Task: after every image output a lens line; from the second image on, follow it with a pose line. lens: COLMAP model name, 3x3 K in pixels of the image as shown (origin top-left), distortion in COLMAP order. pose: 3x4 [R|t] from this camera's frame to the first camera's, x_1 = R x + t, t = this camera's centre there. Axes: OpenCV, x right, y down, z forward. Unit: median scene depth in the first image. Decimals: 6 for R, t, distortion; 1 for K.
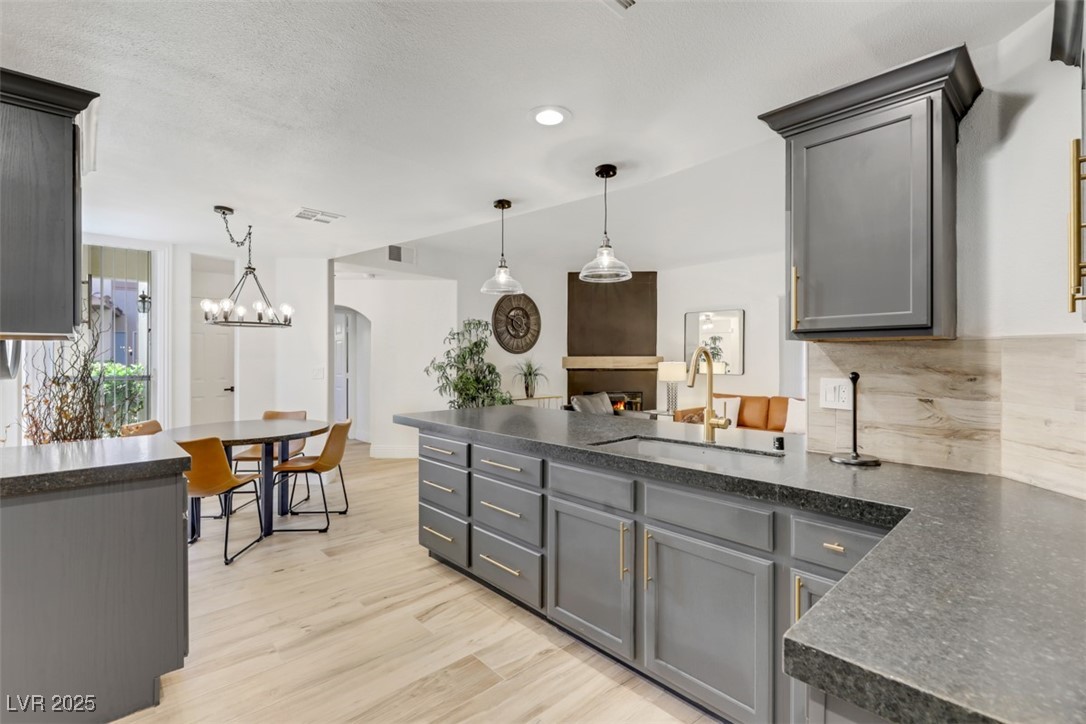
lens RADIAL K [[487.0, 0, 536.1], [0, 487.0, 363.4], [0, 0, 1]] dist [-0.001518, 0.000188]
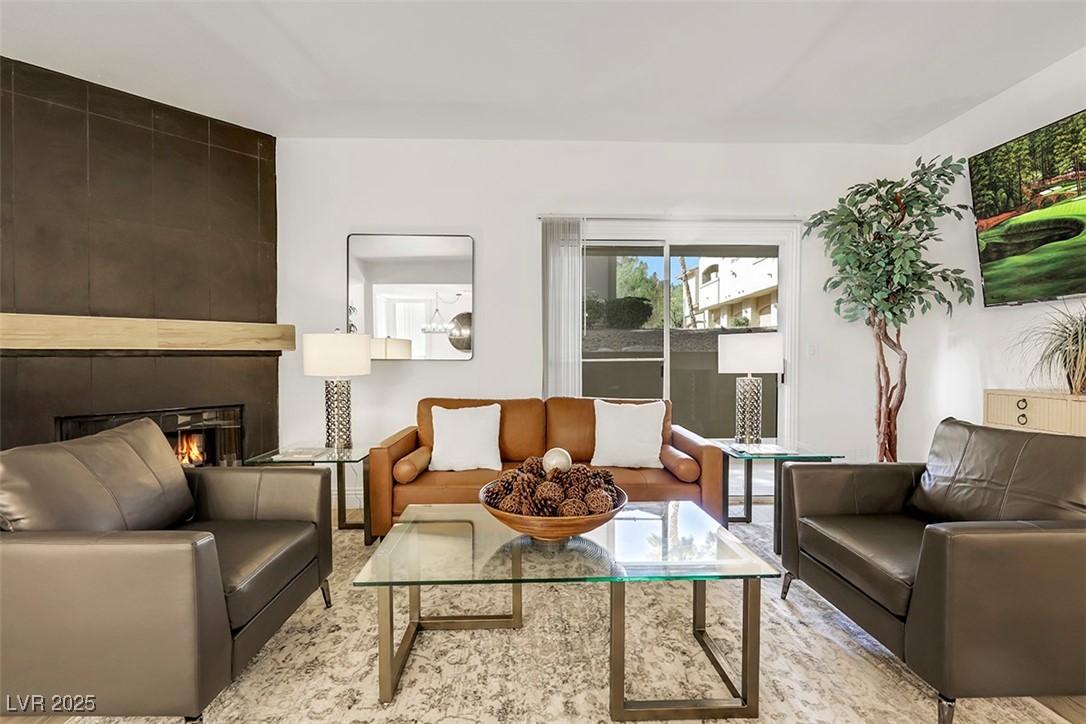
lens RADIAL K [[487.0, 0, 536.1], [0, 487.0, 363.4], [0, 0, 1]] dist [-0.001518, 0.000188]
pose [[0.650756, -0.014621, 0.759146, 0.071777], [0.007890, 0.999891, 0.012494, 0.023163], [-0.759246, -0.002141, 0.650800, 0.641043]]
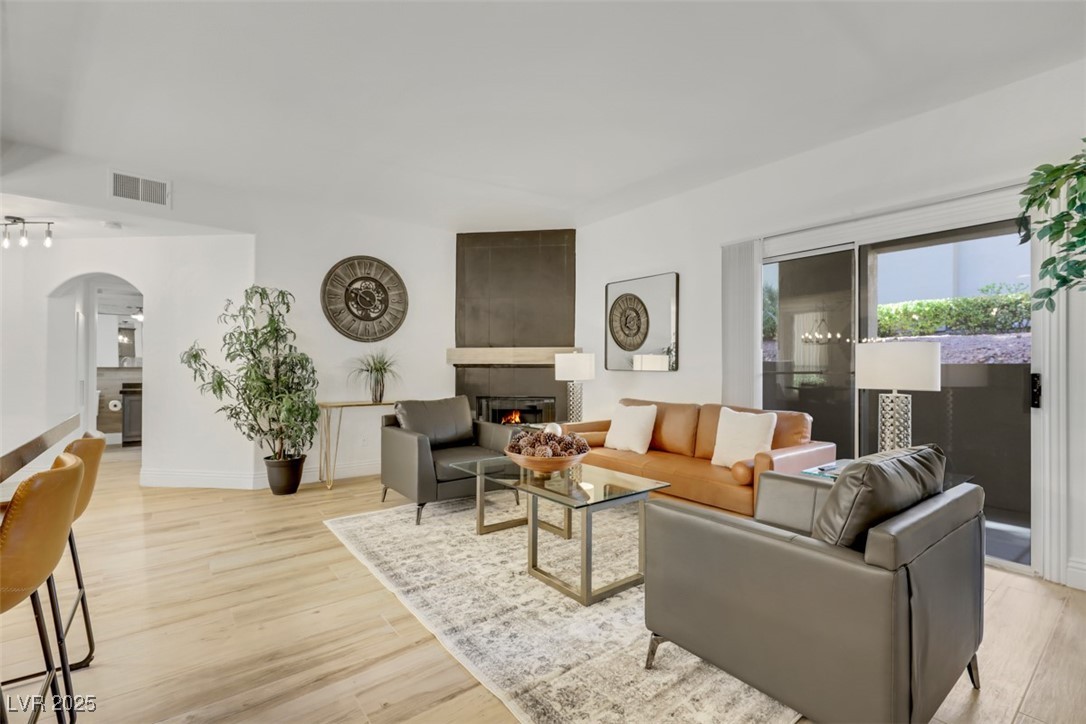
lens RADIAL K [[487.0, 0, 536.1], [0, 487.0, 363.4], [0, 0, 1]] dist [-0.001518, 0.000188]
pose [[0.996476, 0.001609, -0.083863, 0.310332], [-0.003011, 0.999858, -0.016598, 0.026439], [0.083824, 0.016792, 0.996339, 0.349873]]
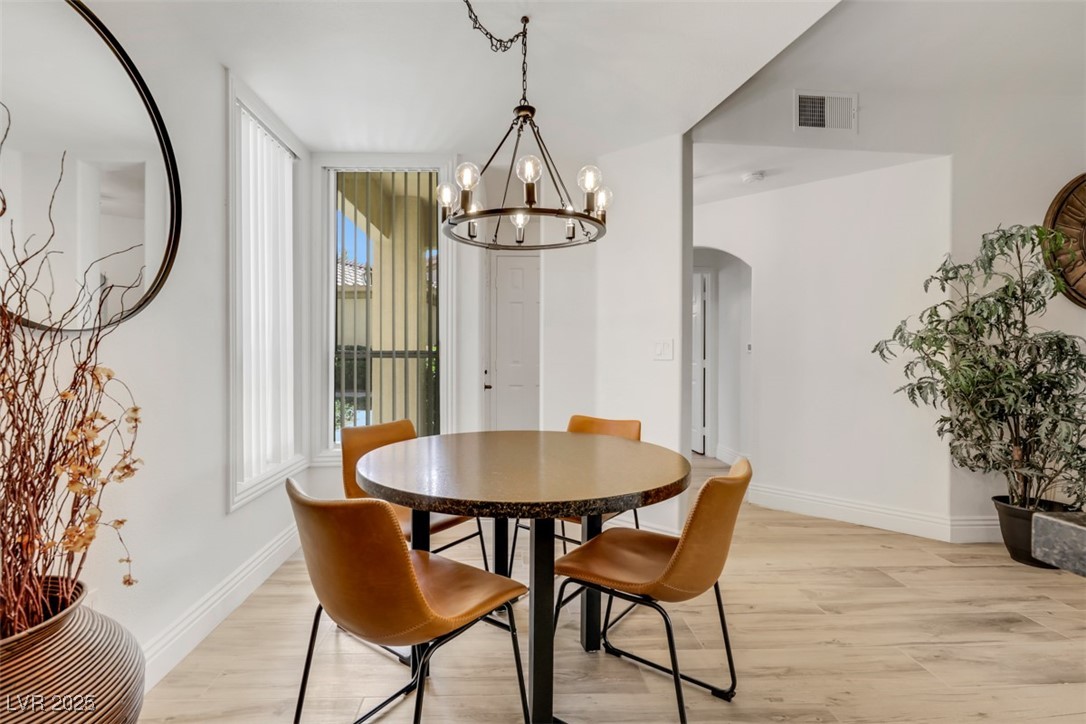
lens RADIAL K [[487.0, 0, 536.1], [0, 487.0, 363.4], [0, 0, 1]] dist [-0.001518, 0.000188]
pose [[0.774322, -0.002216, -0.632788, -0.180123], [-0.003790, 0.999960, -0.008139, 0.032031], [0.632781, 0.008700, 0.774282, 0.408964]]
